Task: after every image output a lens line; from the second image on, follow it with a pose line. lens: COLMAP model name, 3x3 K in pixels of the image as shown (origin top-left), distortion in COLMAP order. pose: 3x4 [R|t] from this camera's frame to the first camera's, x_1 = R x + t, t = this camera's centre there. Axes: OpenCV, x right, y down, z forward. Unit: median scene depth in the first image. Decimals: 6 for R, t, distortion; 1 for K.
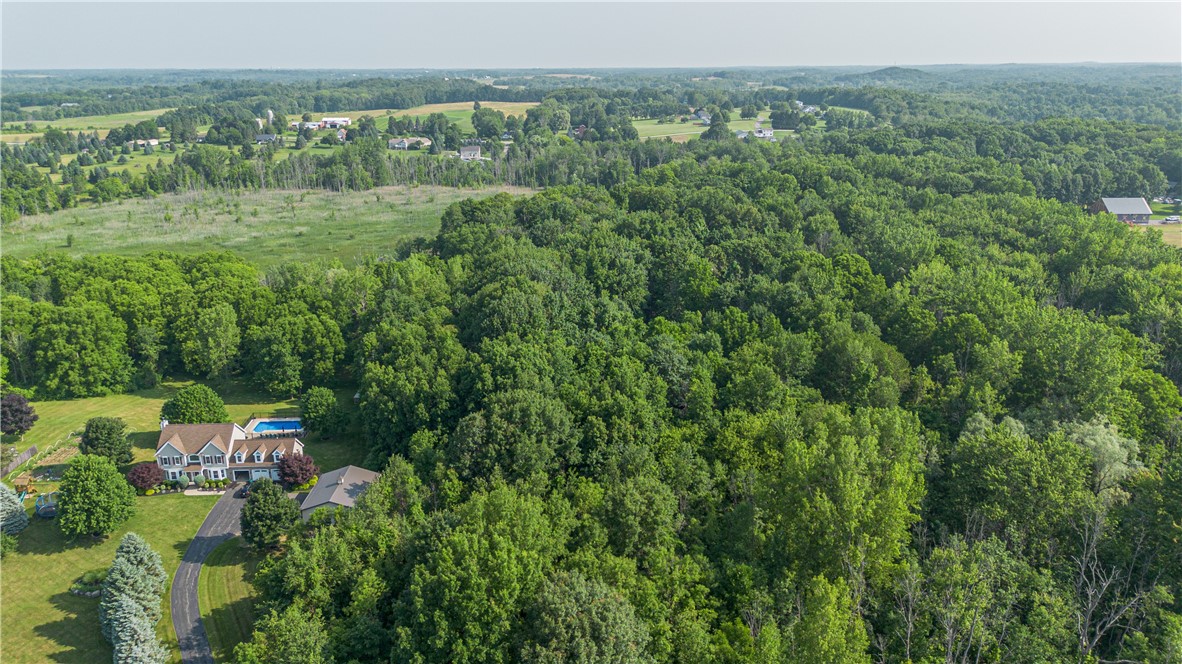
lens RADIAL K [[838.4, 0, 596.2], [0, 838.4, 328.7], [0, 0, 1]] dist [0.067624, -0.065234]
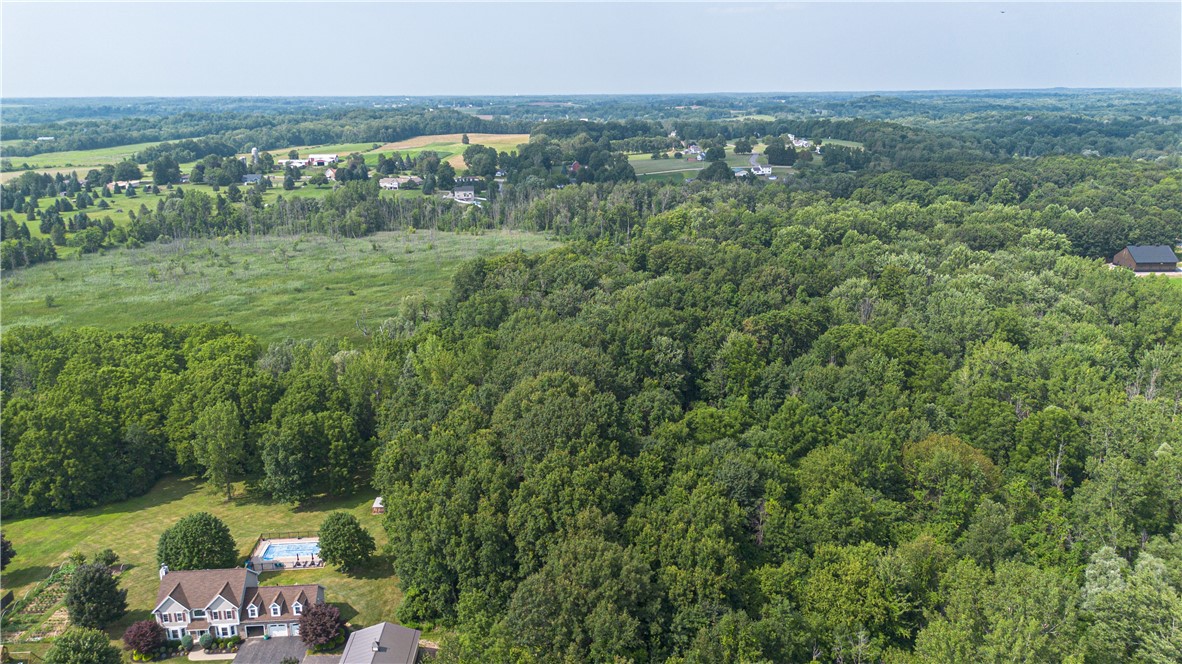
lens RADIAL K [[838.4, 0, 592.7], [0, 838.4, 323.3], [0, 0, 1]] dist [0.067624, -0.065234]
pose [[0.999787, -0.009163, 0.018507, -0.070171], [0.009782, 0.999386, -0.033634, -0.080165], [-0.018188, 0.033807, 0.999263, 0.099251]]
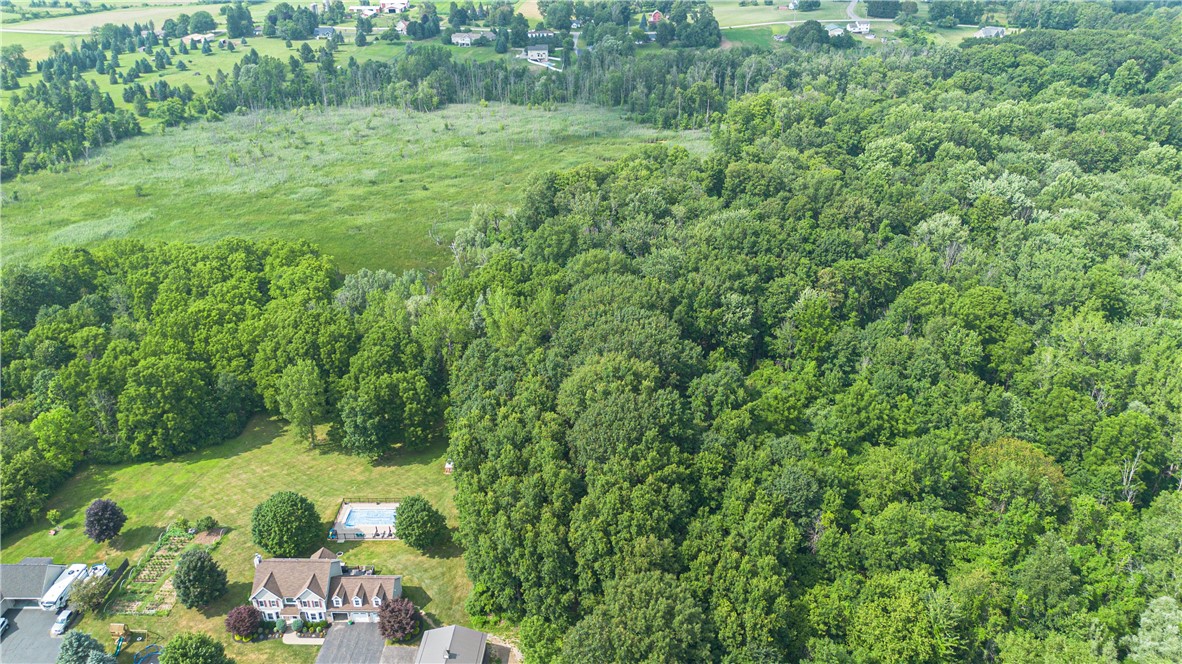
lens RADIAL K [[838.4, 0, 593.5], [0, 838.4, 326.3], [0, 0, 1]] dist [0.067624, -0.065234]
pose [[0.997478, 0.026598, -0.065802, -0.064788], [-0.015139, 0.985523, 0.168864, -0.236094], [0.069341, -0.167442, 0.983440, 0.114659]]
